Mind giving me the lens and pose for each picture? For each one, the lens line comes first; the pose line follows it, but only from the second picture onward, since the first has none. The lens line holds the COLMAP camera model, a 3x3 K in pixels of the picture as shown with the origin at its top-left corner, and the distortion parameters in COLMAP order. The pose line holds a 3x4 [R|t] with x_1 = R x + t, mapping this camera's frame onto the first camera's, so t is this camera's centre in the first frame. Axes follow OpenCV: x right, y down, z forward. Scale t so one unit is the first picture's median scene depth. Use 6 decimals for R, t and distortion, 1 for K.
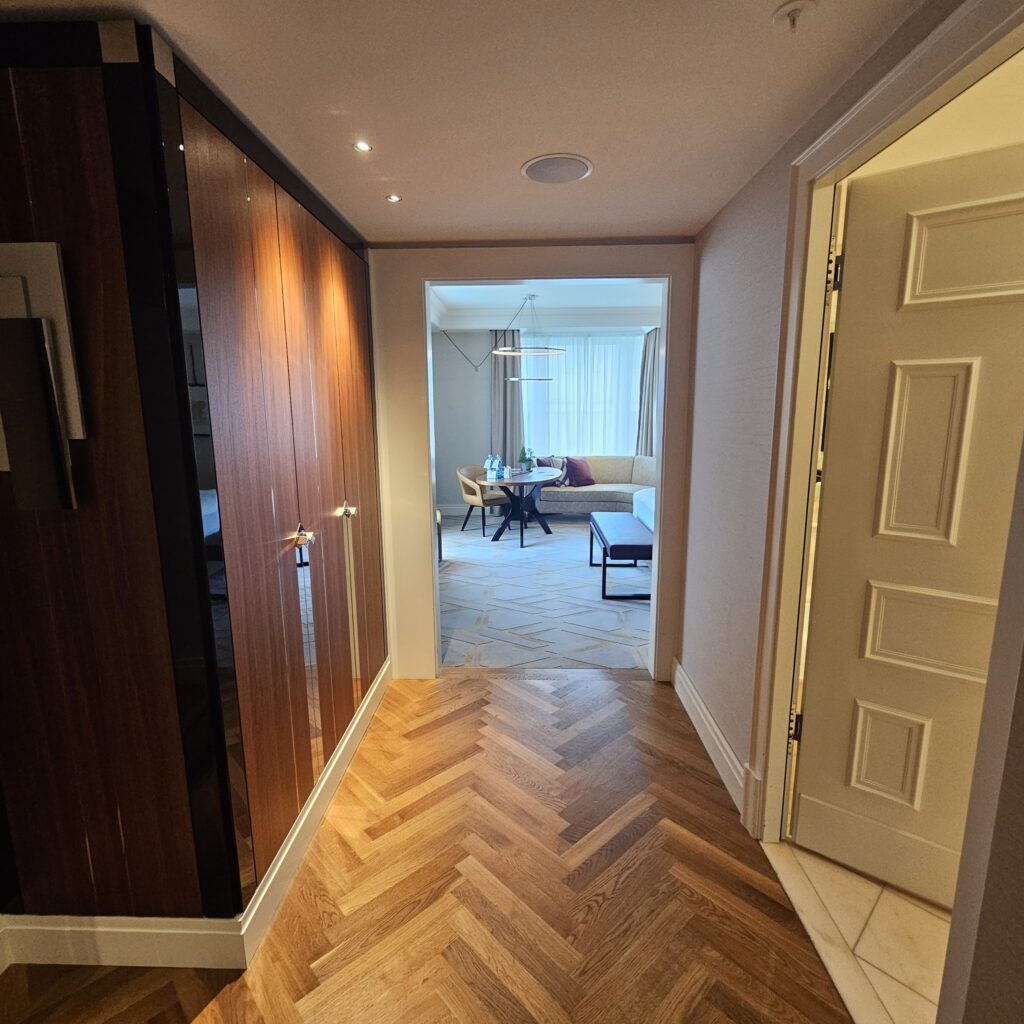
lens RADIAL K [[575.3, 0, 497.3], [0, 575.3, 511.5], [0, 0, 1]] dist [-0.002349, -0.000841]
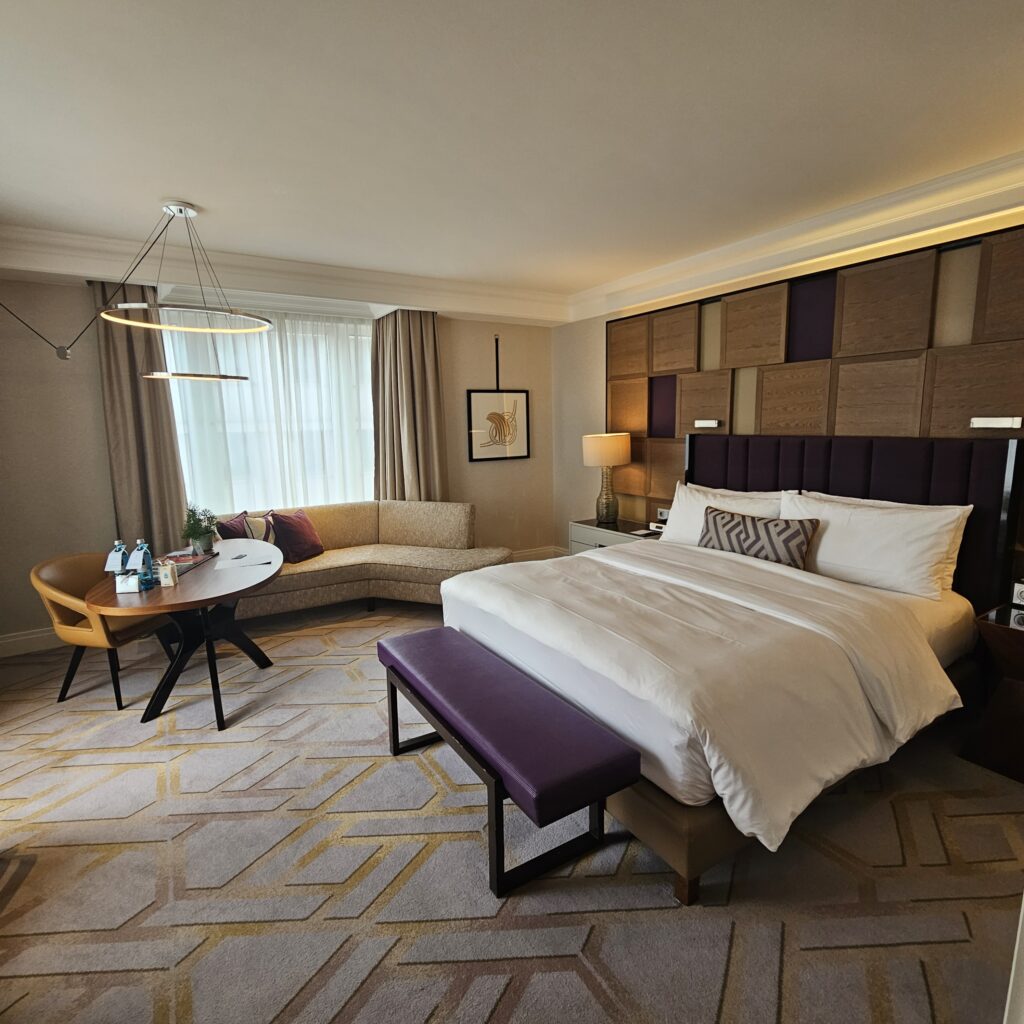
lens RADIAL K [[575.3, 0, 497.3], [0, 575.3, 511.5], [0, 0, 1]] dist [-0.002349, -0.000841]
pose [[0.830575, -0.093878, 0.548937, -0.009888], [0.109526, 0.993975, 0.004267, -0.080516], [-0.546030, 0.056578, 0.835853, 0.426443]]
